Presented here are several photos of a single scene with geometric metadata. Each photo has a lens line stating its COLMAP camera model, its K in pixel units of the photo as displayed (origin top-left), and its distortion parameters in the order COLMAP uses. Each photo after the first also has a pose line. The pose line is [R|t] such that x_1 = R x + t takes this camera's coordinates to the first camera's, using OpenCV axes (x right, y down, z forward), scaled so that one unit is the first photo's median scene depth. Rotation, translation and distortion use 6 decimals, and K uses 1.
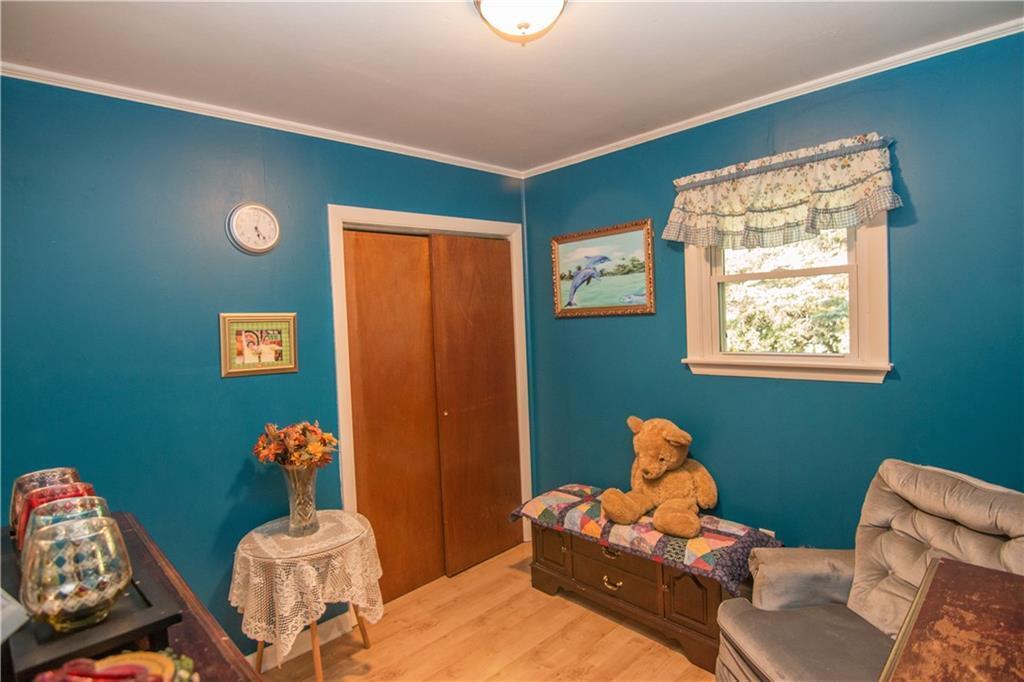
lens RADIAL K [[517.6, 0, 509.7], [0, 517.6, 340.6], [0, 0, 1]] dist [0.000430, -0.014791]
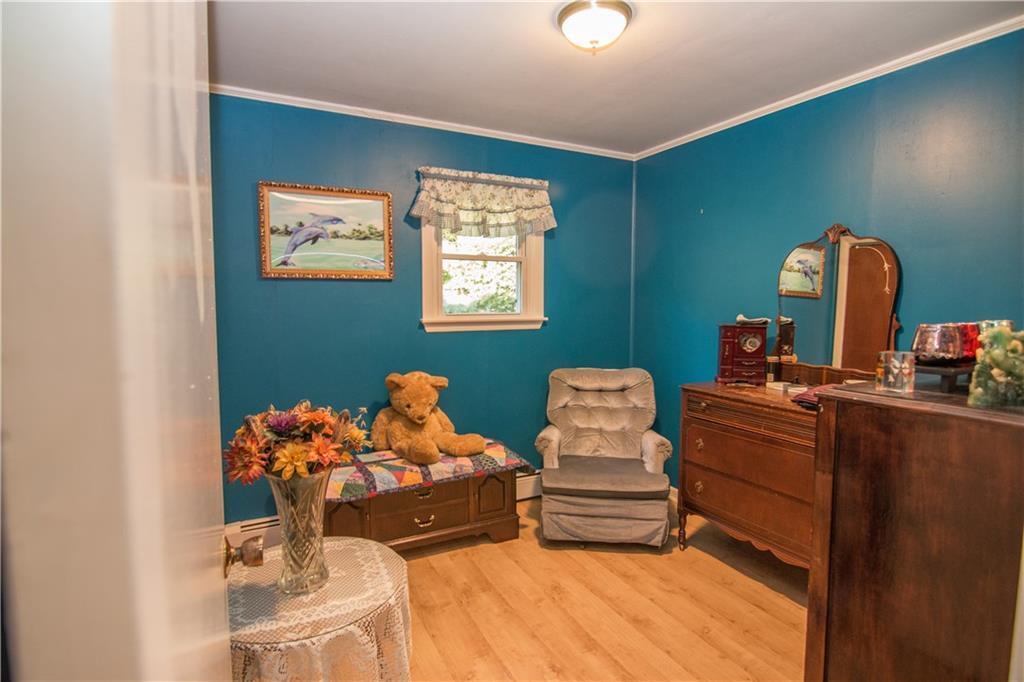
lens RADIAL K [[517.6, 0, 509.7], [0, 517.6, 340.6], [0, 0, 1]] dist [0.000430, -0.014791]
pose [[0.291608, -0.035302, 0.955886, -0.737572], [0.028331, 0.999199, 0.028259, 0.055053], [-0.956118, 0.018840, 0.292375, 0.462883]]
